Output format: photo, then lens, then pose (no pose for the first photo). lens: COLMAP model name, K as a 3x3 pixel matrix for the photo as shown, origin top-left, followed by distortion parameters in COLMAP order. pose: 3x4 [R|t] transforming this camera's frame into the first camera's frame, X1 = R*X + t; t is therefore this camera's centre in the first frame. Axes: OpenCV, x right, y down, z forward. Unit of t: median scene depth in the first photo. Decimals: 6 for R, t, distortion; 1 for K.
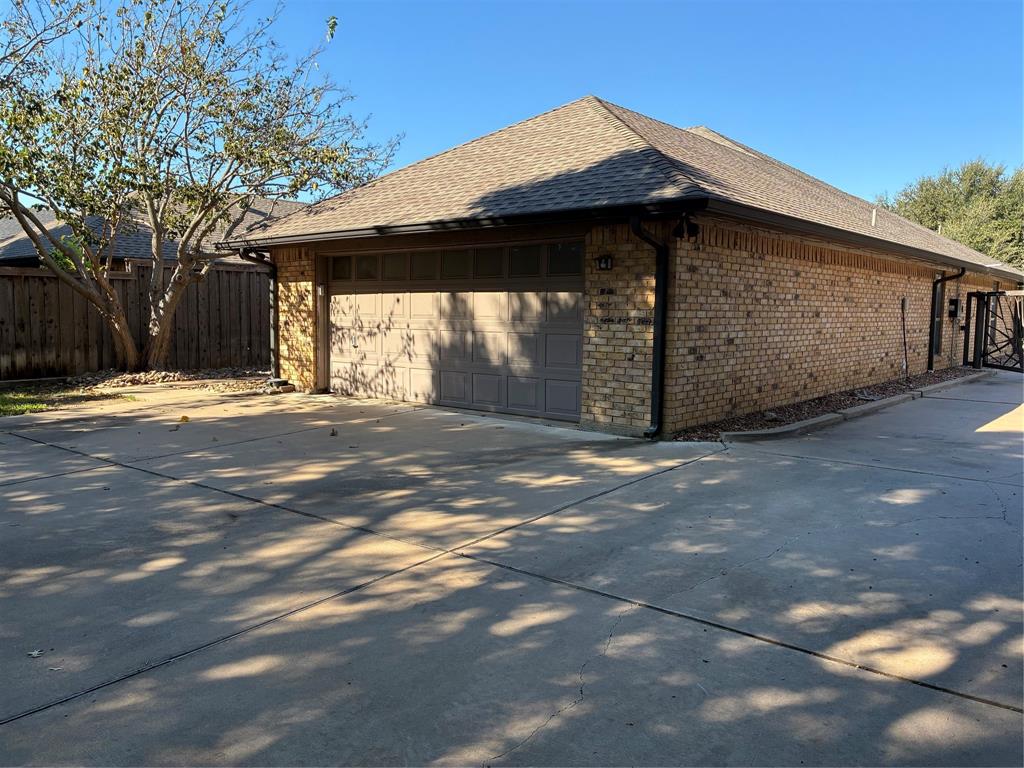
lens RADIAL K [[783.1, 0, 512.6], [0, 783.1, 389.4], [0, 0, 1]] dist [0.027070, -0.050424]
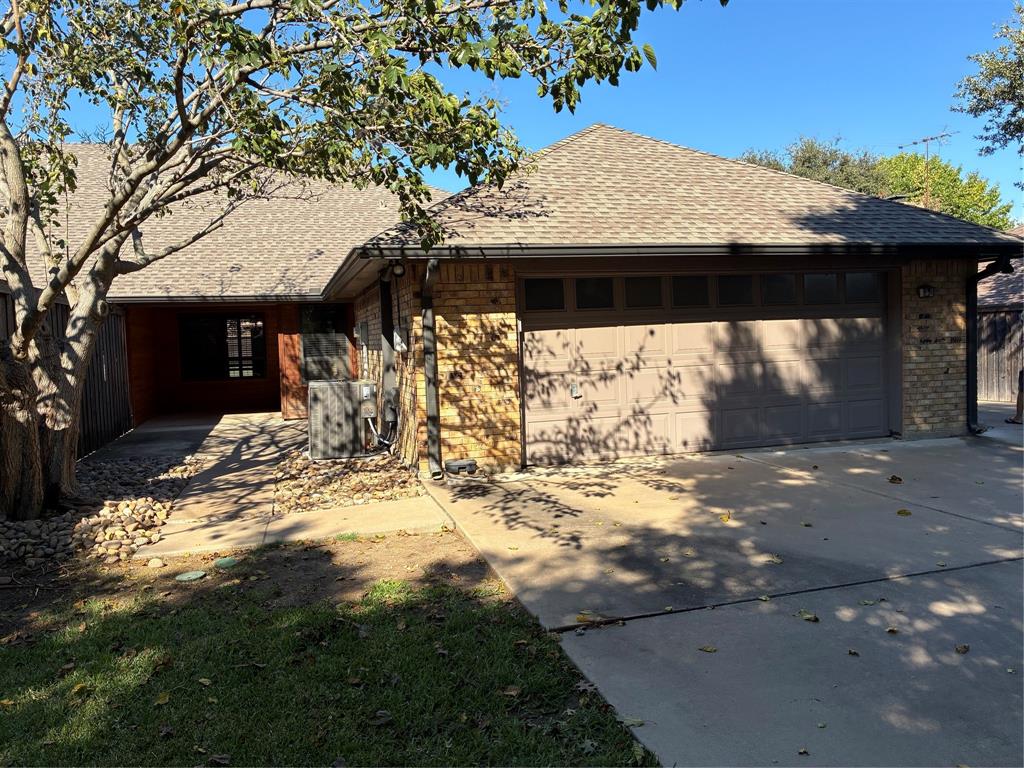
lens RADIAL K [[783.1, 0, 510.5], [0, 783.1, 377.0], [0, 0, 1]] dist [0.027070, -0.050424]
pose [[0.563481, -0.081204, 0.822129, -0.918387], [0.120153, 0.992631, 0.015693, -0.099109], [-0.817345, 0.089939, 0.569085, 0.660826]]
